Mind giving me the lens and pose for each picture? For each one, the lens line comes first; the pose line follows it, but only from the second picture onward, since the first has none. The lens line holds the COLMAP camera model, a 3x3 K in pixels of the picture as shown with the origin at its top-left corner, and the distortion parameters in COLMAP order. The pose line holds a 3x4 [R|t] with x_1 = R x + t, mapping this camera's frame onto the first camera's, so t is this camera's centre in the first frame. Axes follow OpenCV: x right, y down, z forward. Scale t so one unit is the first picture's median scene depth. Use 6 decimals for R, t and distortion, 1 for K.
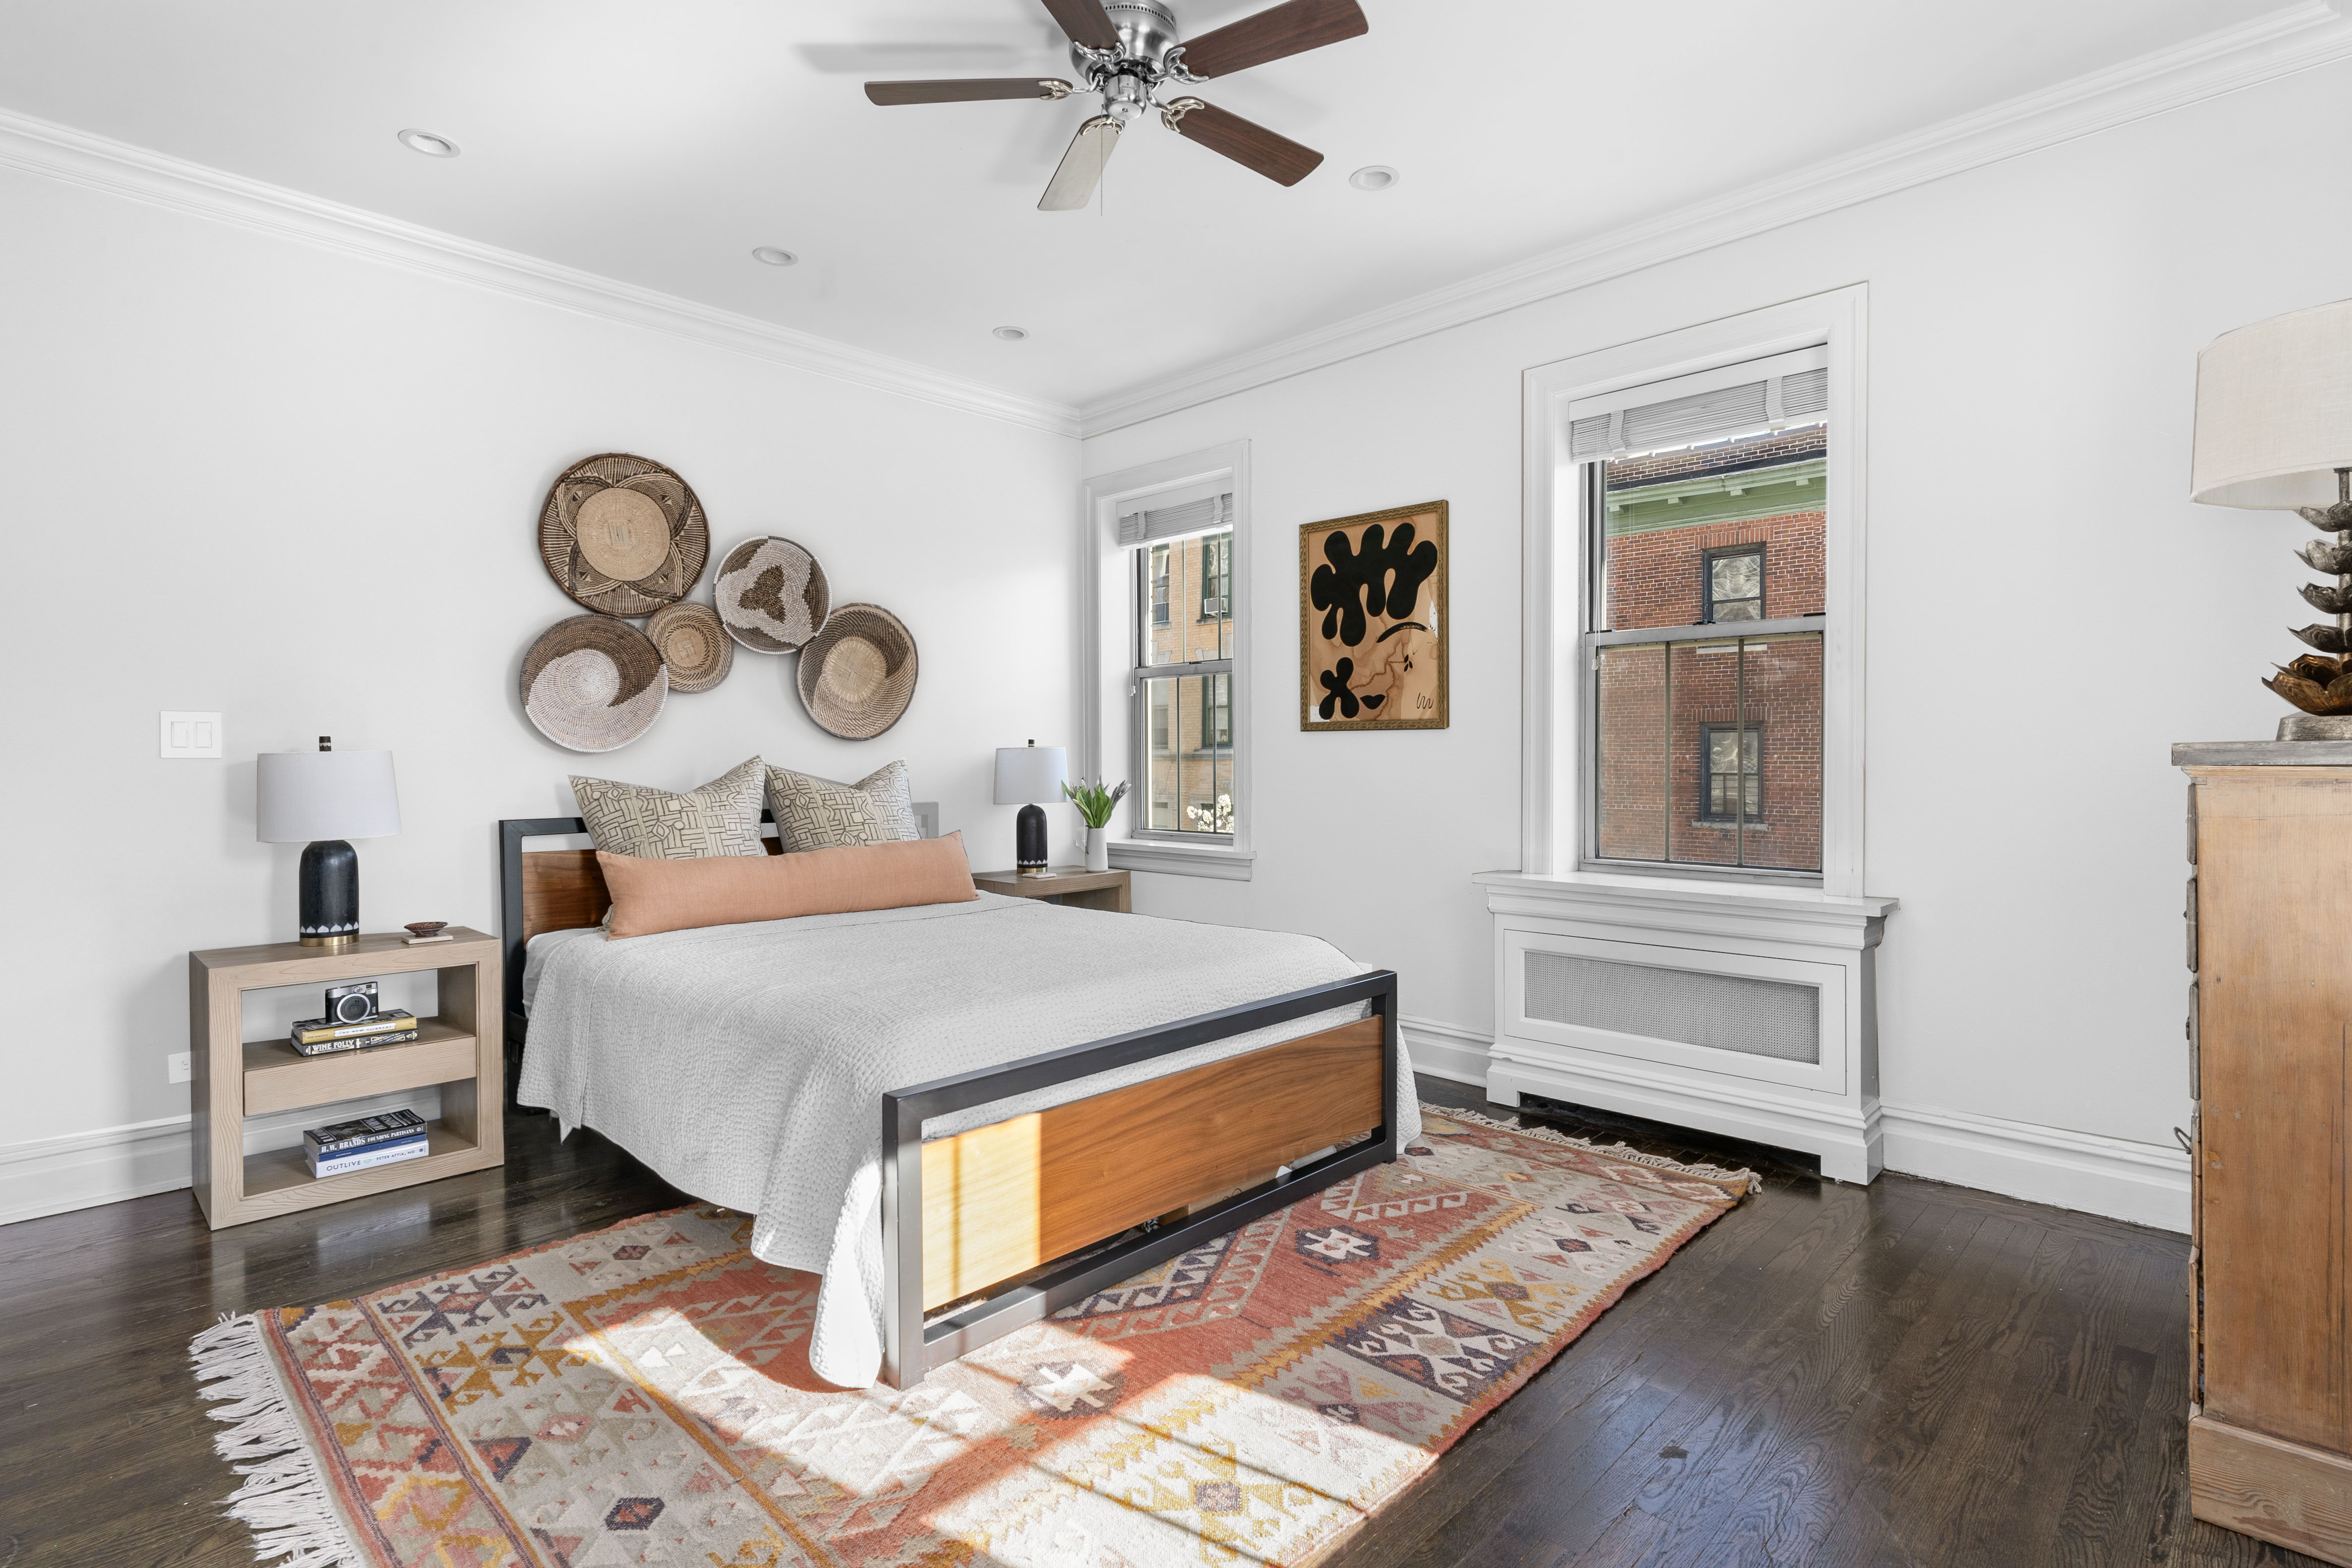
lens RADIAL K [[1143.7, 0, 1176.0], [0, 1143.7, 784.0], [0, 0, 1]] dist [-0.000672, 0.000007]
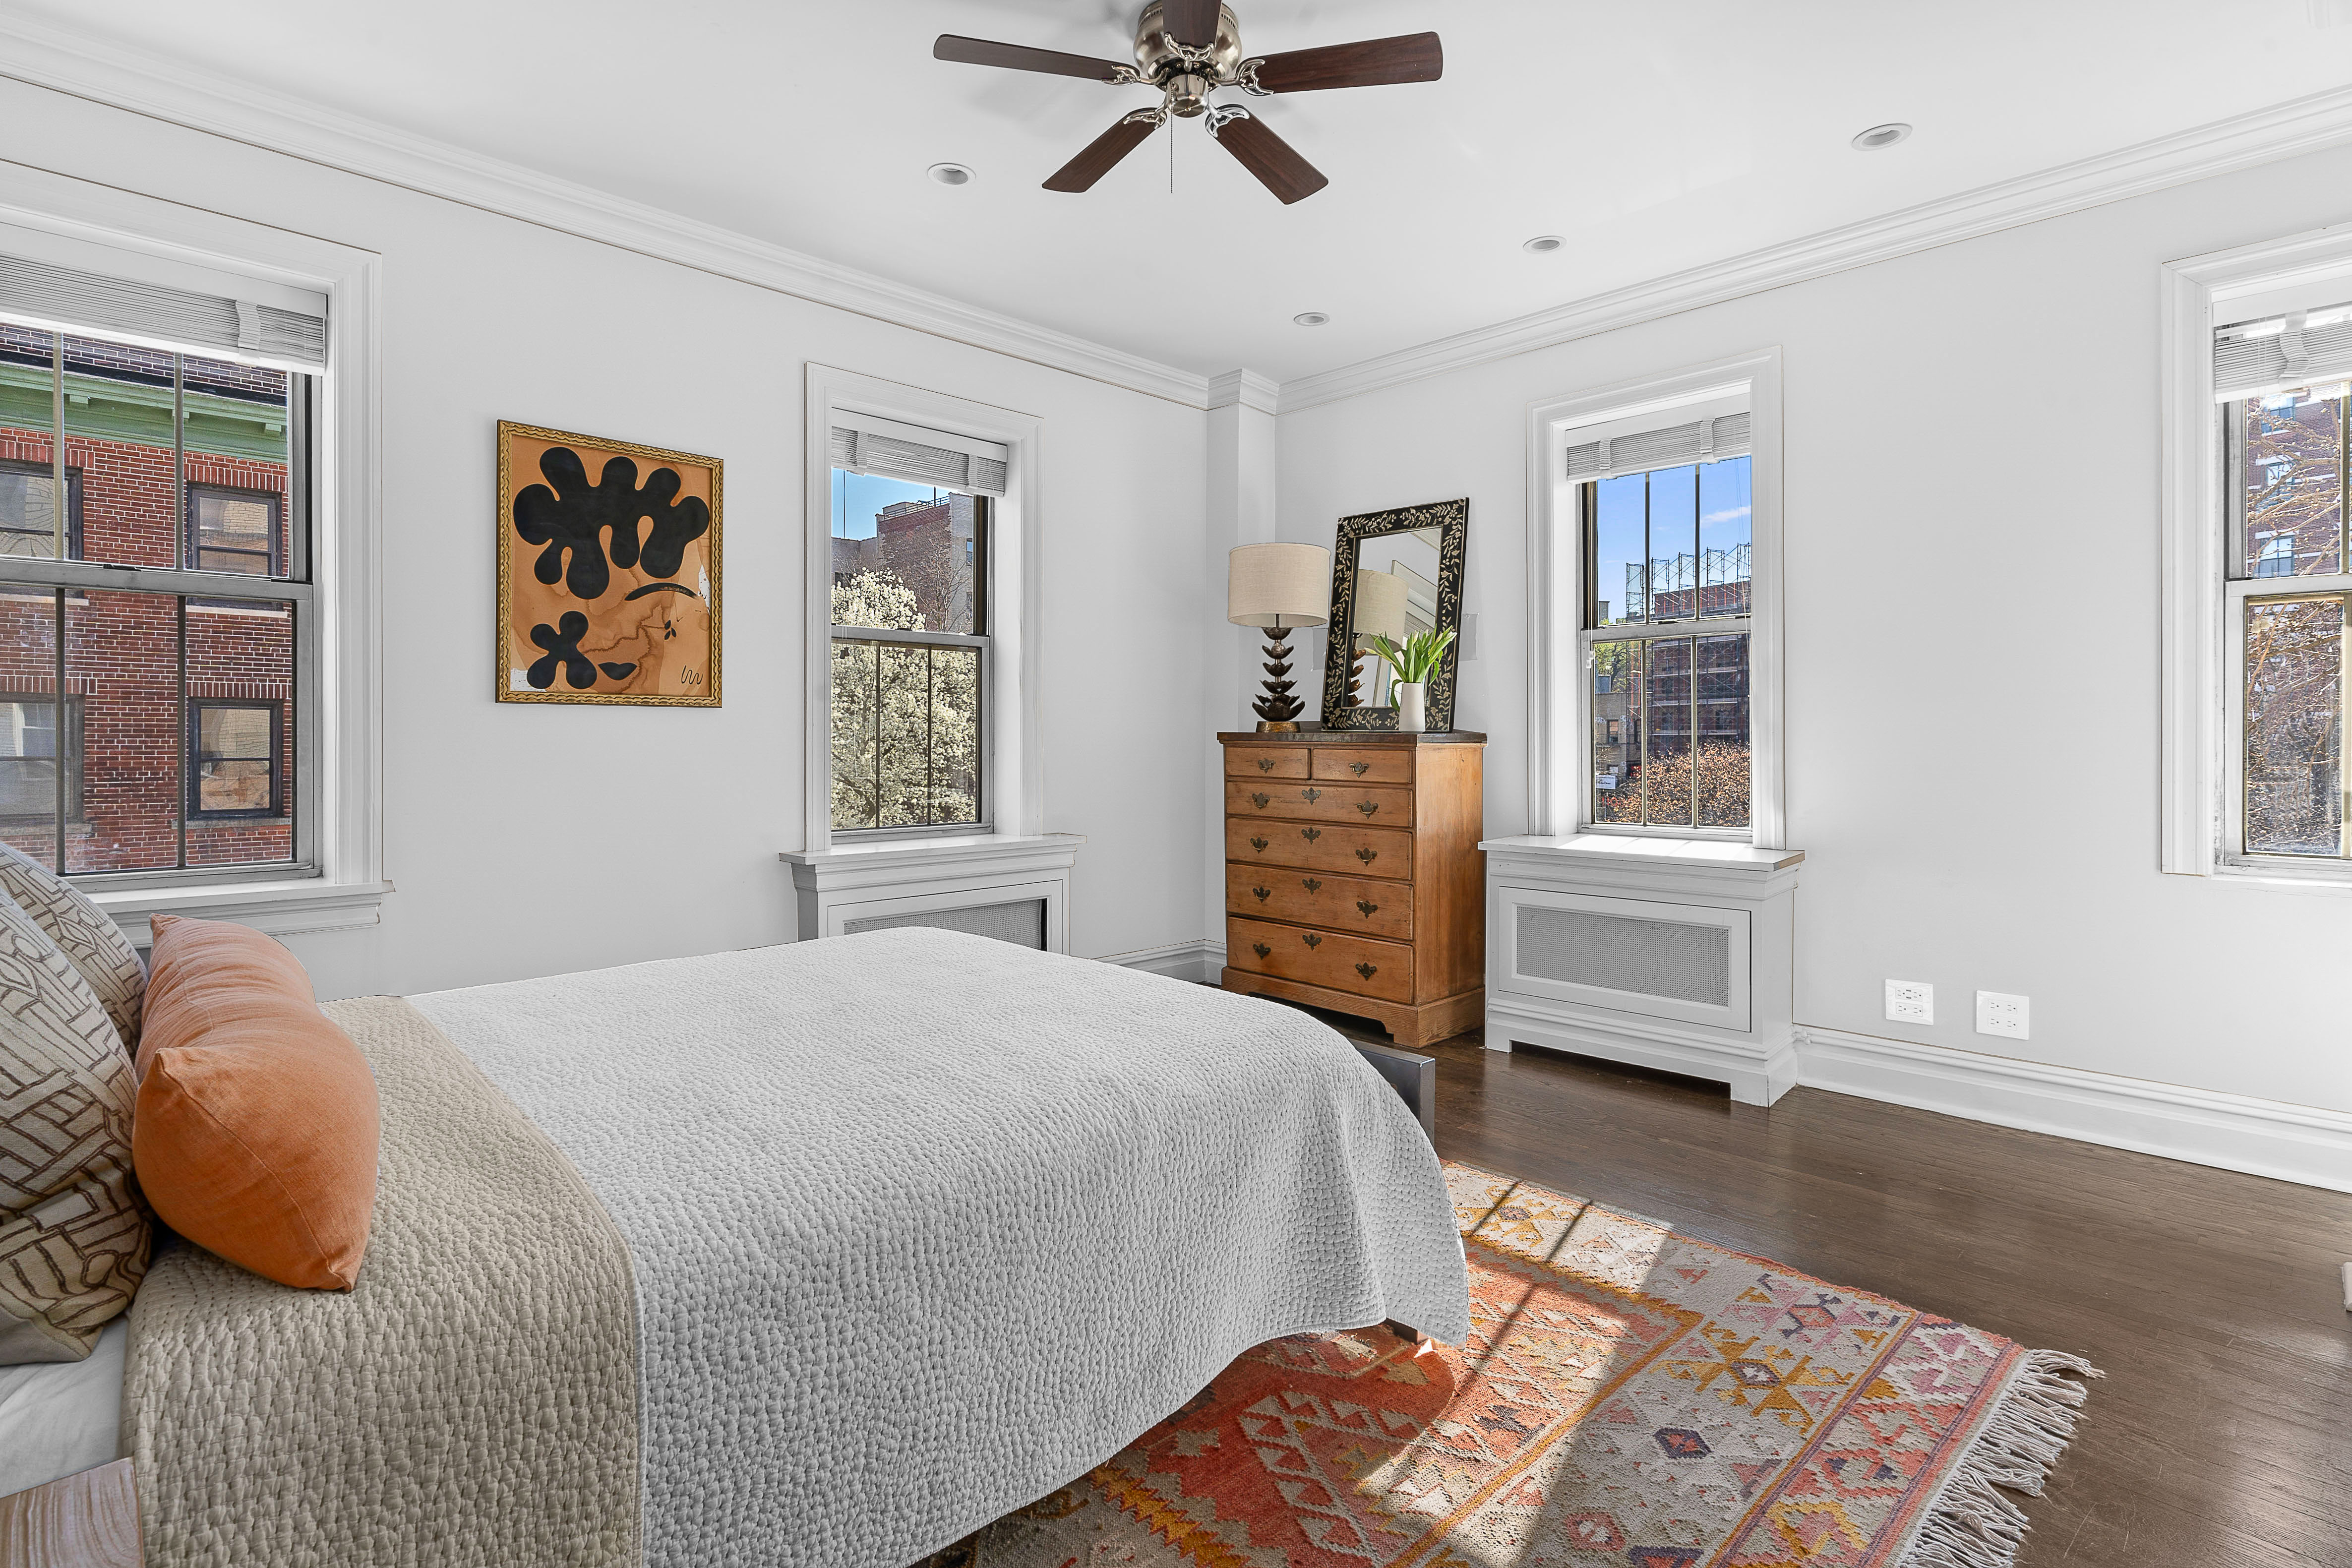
lens RADIAL K [[1171.4, 0, 1176.5], [0, 1171.4, 743.5], [0, 0, 1]] dist [0.001378, 0.000157]
pose [[0.021817, 0.000428, 0.999762, -0.656660], [0.025320, 0.999679, -0.000980, -0.008981], [-0.999441, 0.025336, 0.021799, 0.579947]]
